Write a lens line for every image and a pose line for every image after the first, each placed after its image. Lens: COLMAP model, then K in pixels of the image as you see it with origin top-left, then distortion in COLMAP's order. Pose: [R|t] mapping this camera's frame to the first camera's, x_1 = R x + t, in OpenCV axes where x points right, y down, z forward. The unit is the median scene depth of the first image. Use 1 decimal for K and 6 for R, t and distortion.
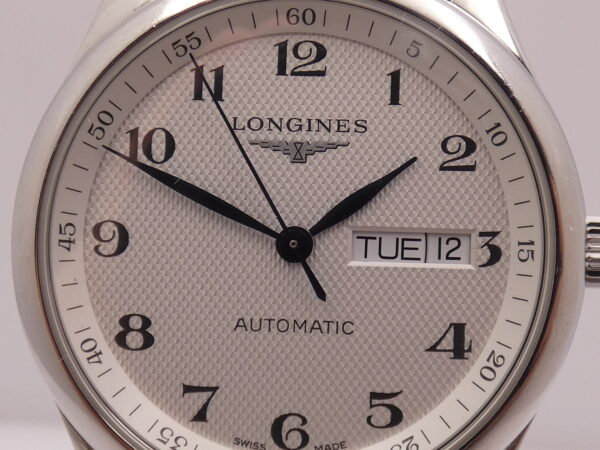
lens RADIAL K [[976.1, 0, 287.7], [0, 976.1, 236.1], [0, 0, 1]] dist [0.057922, 0.000000]
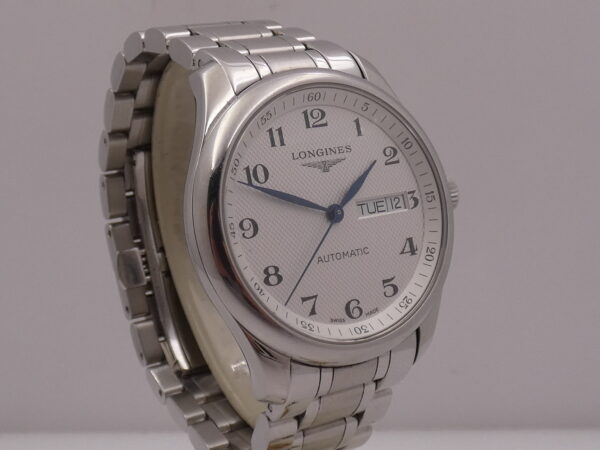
lens RADIAL K [[976.1, 0, 302.6], [0, 976.1, 225.7], [0, 0, 1]] dist [0.057922, 0.000000]
pose [[0.817933, -0.173672, 0.548475, -1.098985], [0.203632, 0.979027, 0.006331, 0.006971], [-0.538071, 0.106509, 0.836143, -0.565775]]
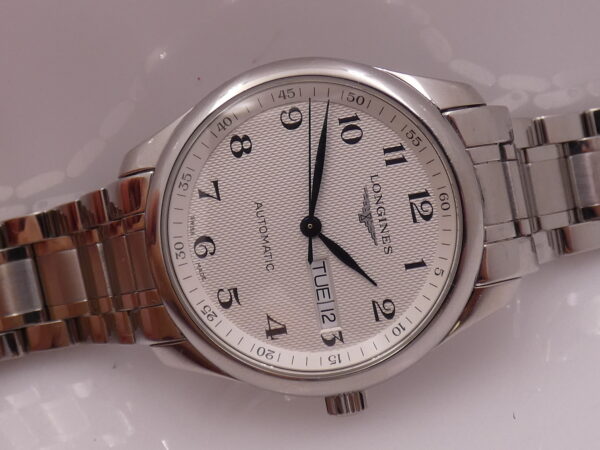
lens RADIAL K [[976.1, 0, 301.5], [0, 976.1, 222.2], [0, 0, 1]] dist [0.057922, 0.000000]
pose [[0.214576, 0.976424, 0.023508, -0.043416], [-0.969178, 0.209877, 0.129017, -0.195006], [0.121041, -0.050467, 0.991364, -0.677962]]
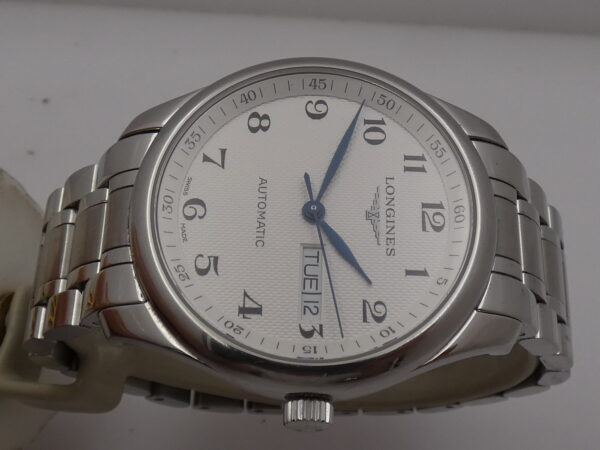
lens RADIAL K [[976.1, 0, 302.5], [0, 976.1, 227.2], [0, 0, 1]] dist [0.057922, 0.000000]
pose [[0.000208, 0.933672, -0.358128, 0.590882], [-0.999835, 0.006696, 0.016875, 0.000084], [0.018154, 0.358066, 0.933520, -0.454175]]
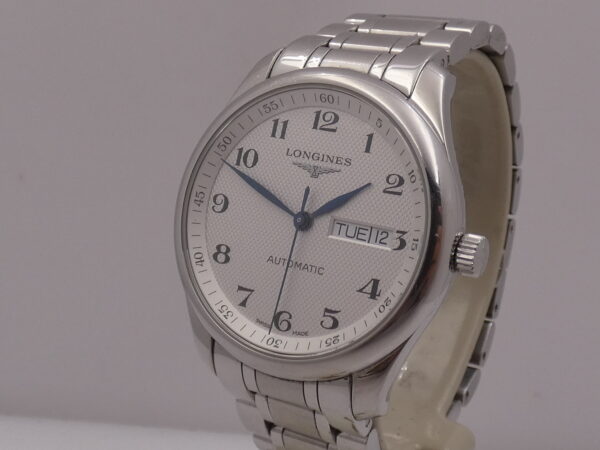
lens RADIAL K [[976.1, 0, 299.3], [0, 976.1, 226.2], [0, 0, 1]] dist [0.057922, 0.000000]
pose [[0.886164, 0.158071, -0.435576, 0.797575], [-0.170770, 0.985259, 0.010126, 0.000871], [0.430756, 0.065409, 0.900095, -0.646920]]
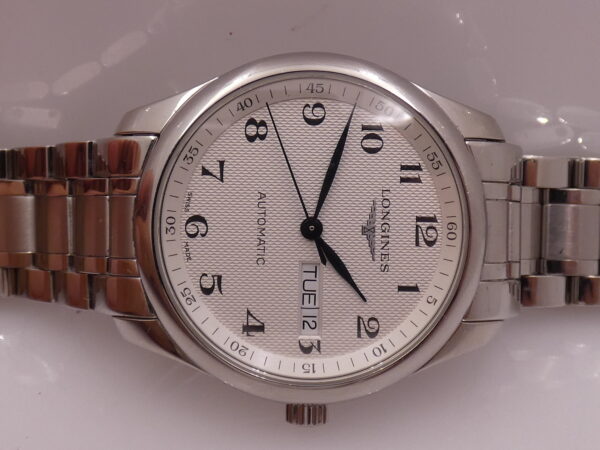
lens RADIAL K [[976.1, 0, 303.7], [0, 976.1, 224.5], [0, 0, 1]] dist [0.057922, 0.000000]
pose [[0.009224, 0.998412, 0.055565, -0.089705], [-0.999907, 0.008651, 0.010549, 0.004390], [0.010052, -0.055657, 0.998399, -0.623018]]
